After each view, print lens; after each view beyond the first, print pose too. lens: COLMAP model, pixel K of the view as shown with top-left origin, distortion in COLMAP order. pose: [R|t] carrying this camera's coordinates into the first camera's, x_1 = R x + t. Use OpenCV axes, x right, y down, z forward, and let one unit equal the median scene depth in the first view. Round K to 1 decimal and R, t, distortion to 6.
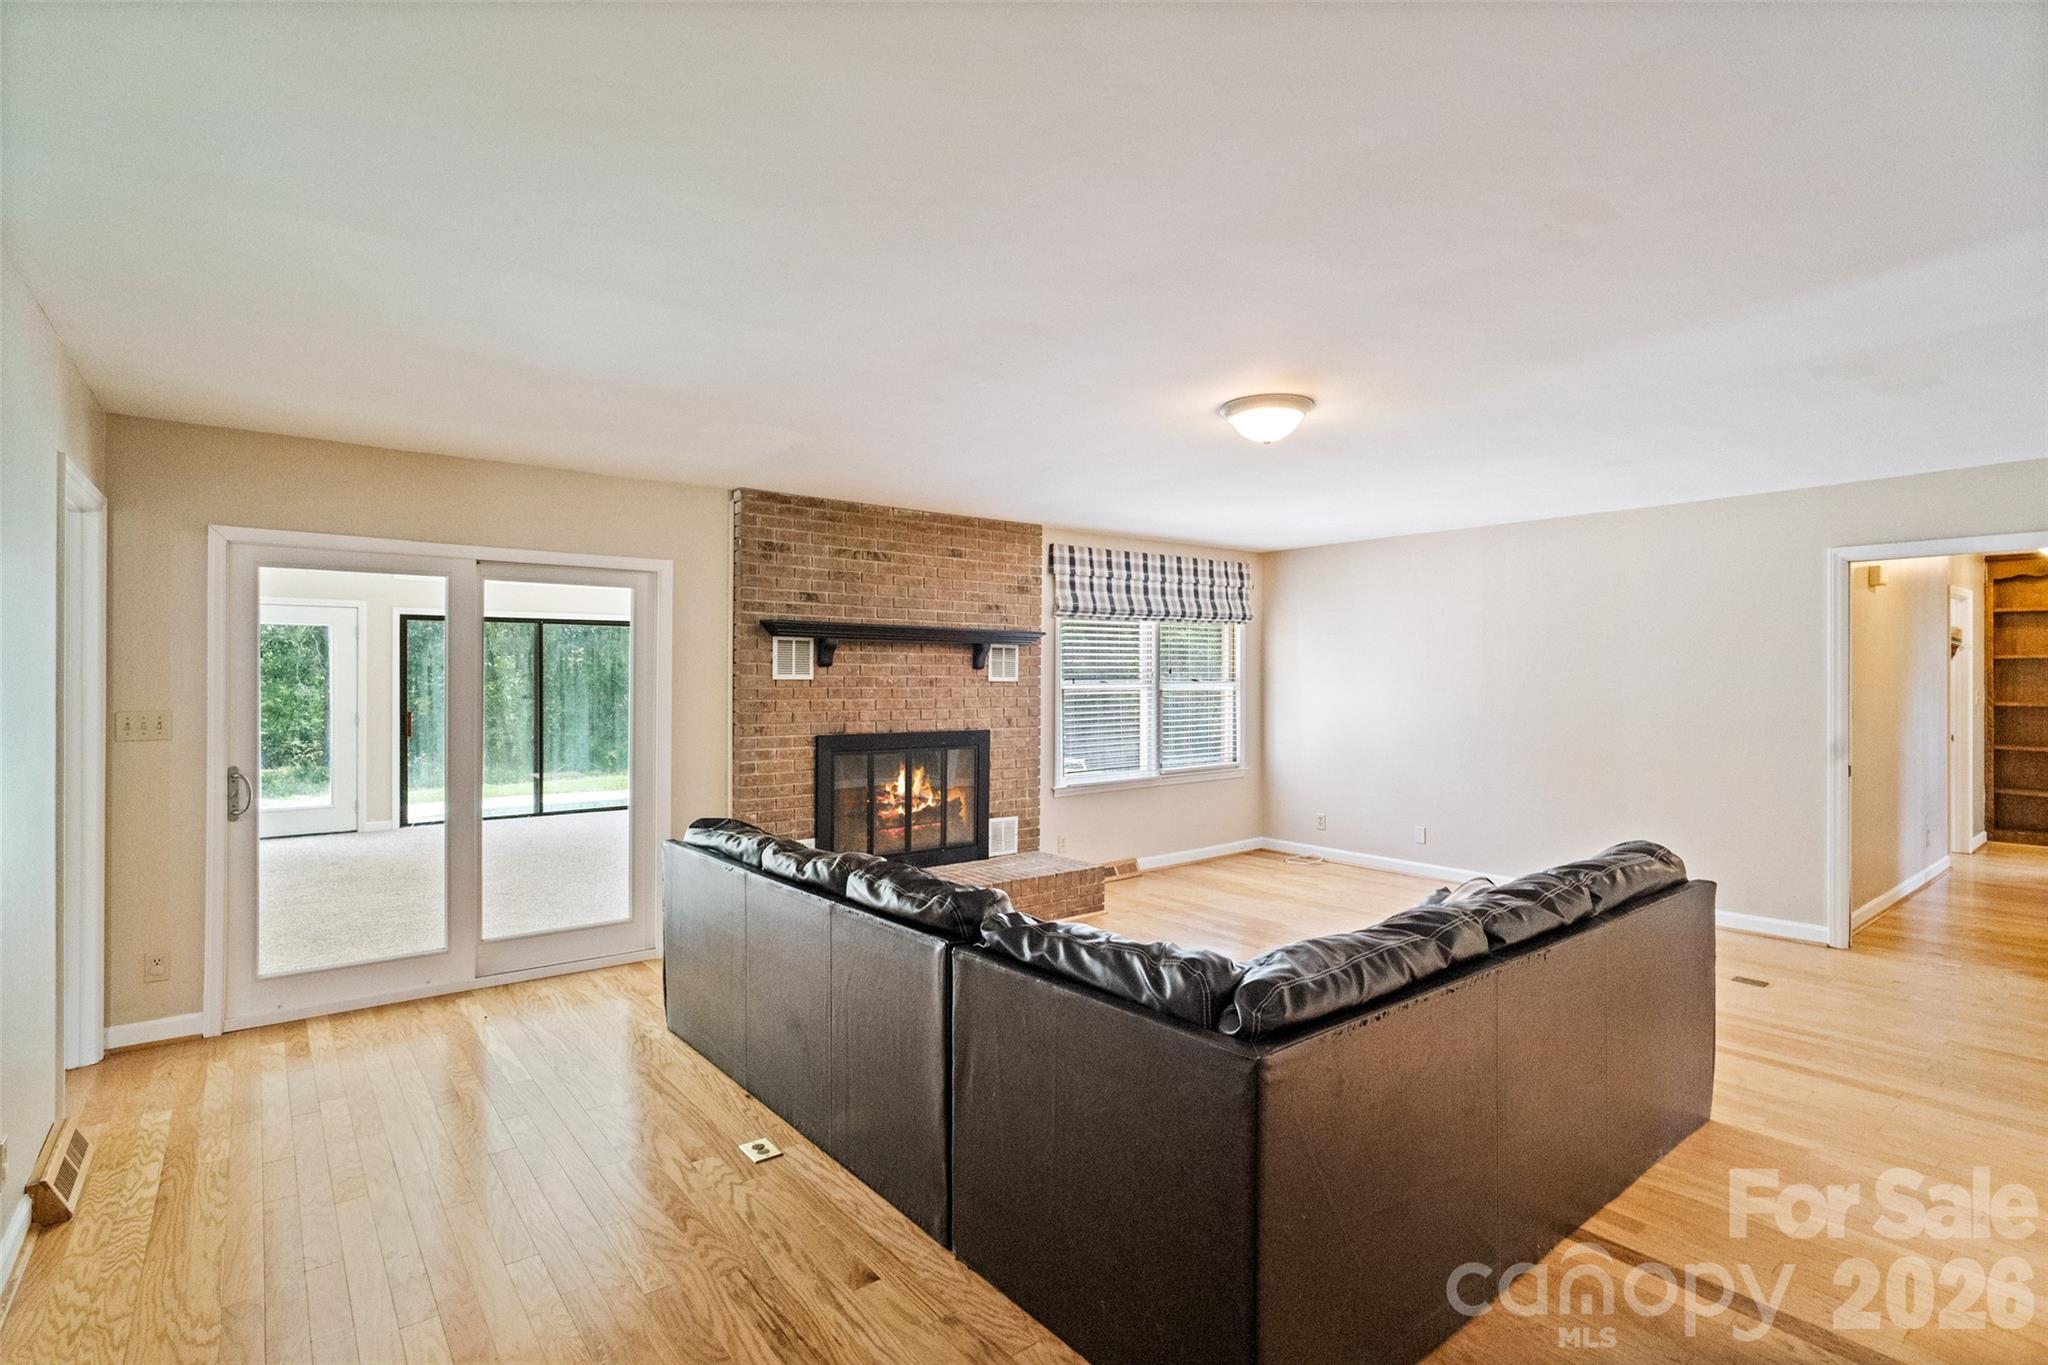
lens RADIAL K [[987.4, 0, 1003.9], [0, 987.4, 677.7], [0, 0, 1]] dist [0.003421, 0.000697]
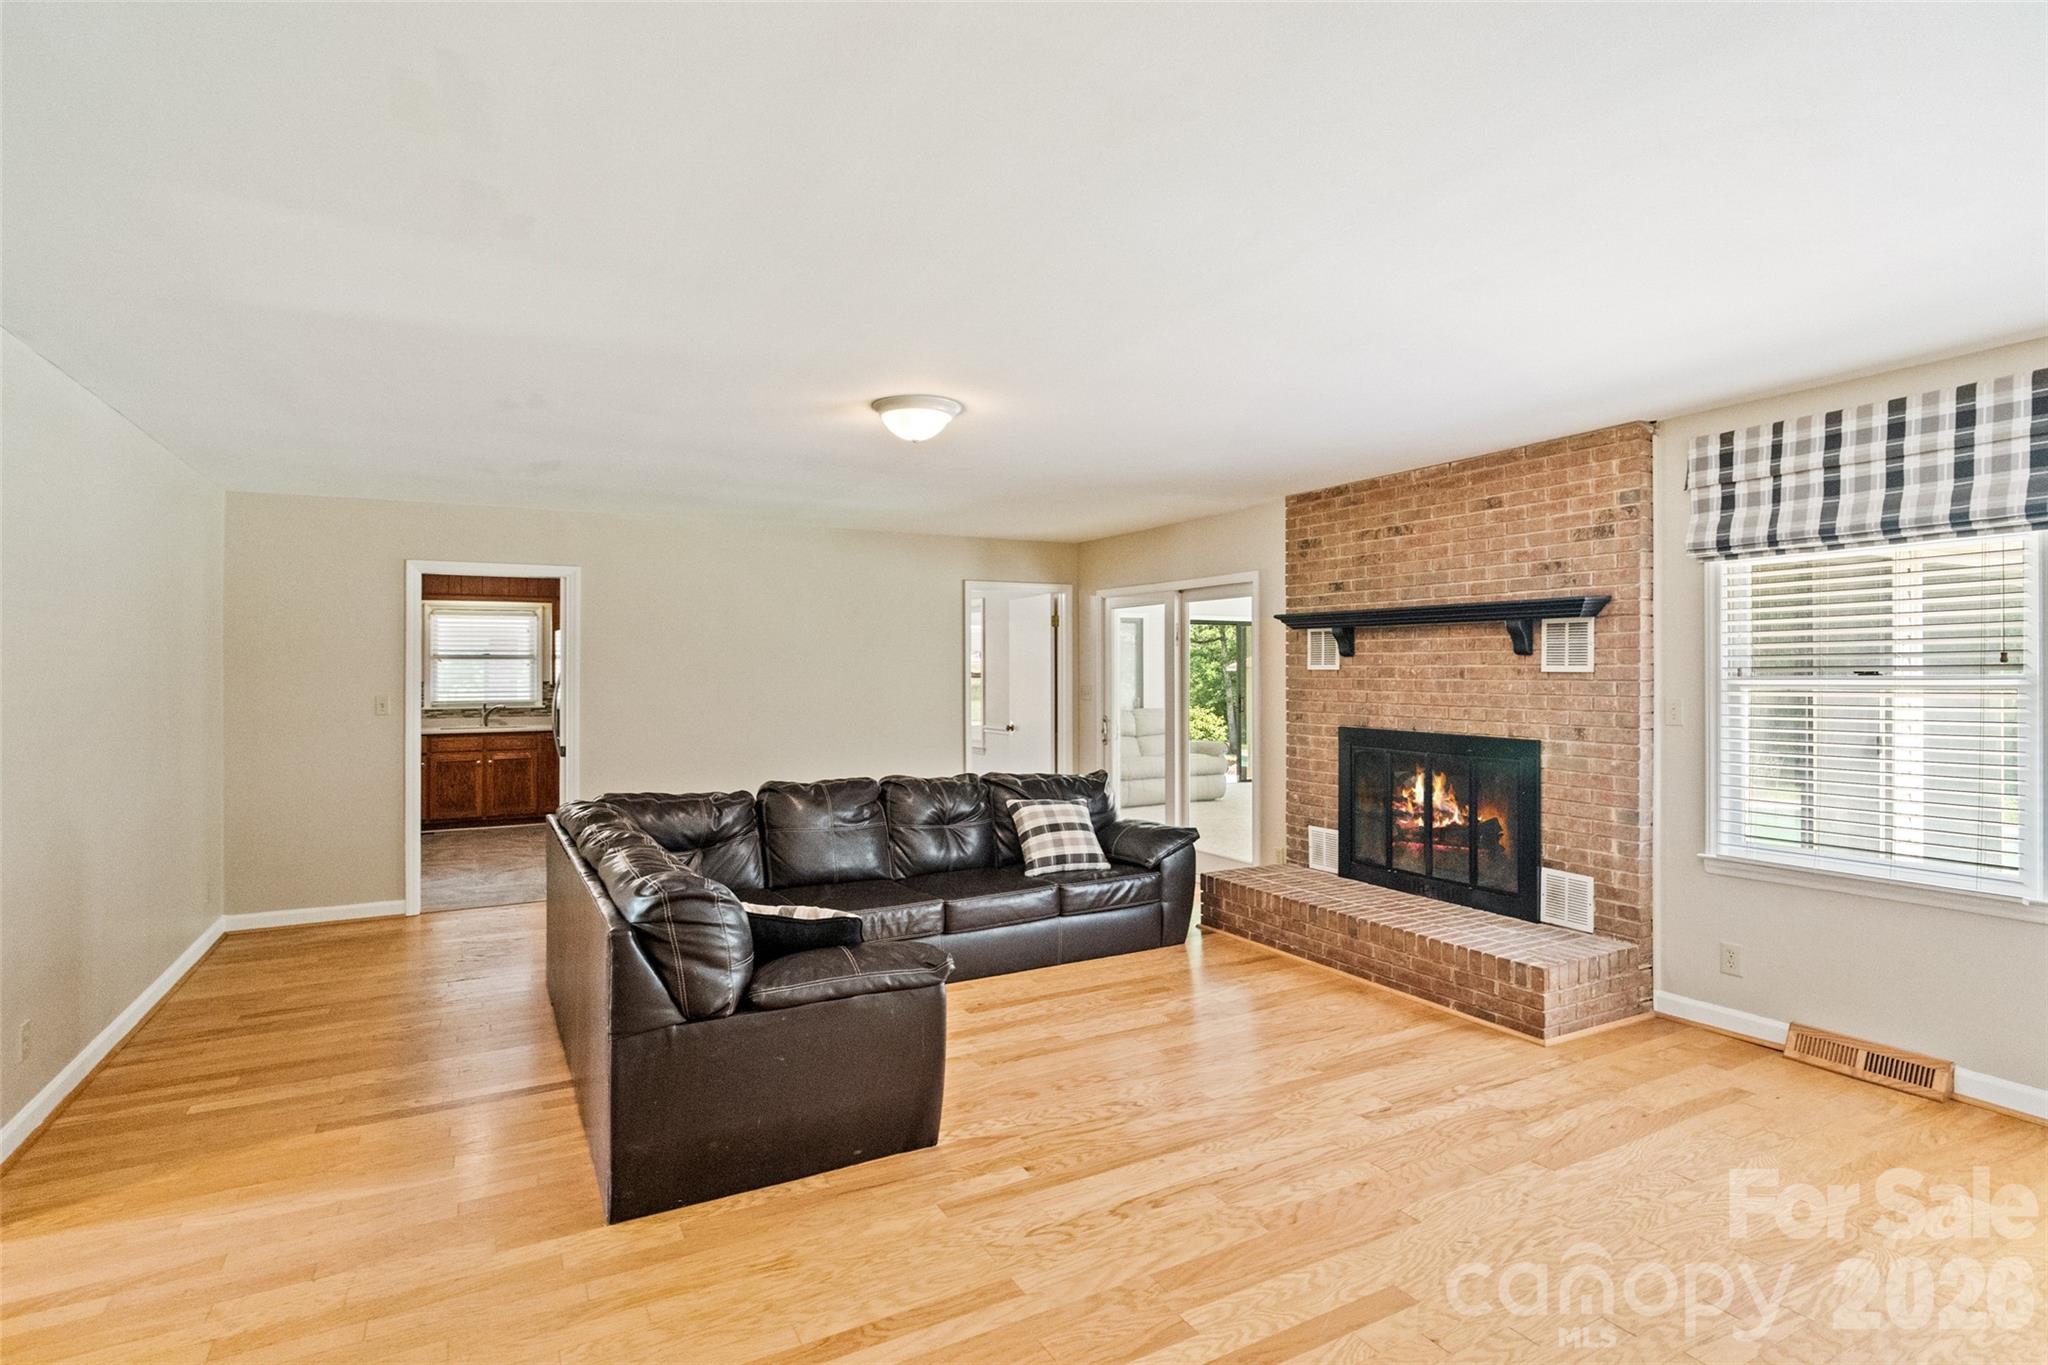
lens RADIAL K [[987.4, 0, 1019.1], [0, 987.4, 673.9], [0, 0, 1]] dist [0.003421, 0.000697]
pose [[-0.148706, 0.000434, -0.988881, 0.787661], [-0.001474, 0.999999, 0.000661, 0.005503], [0.988880, 0.001555, -0.148705, 0.784546]]
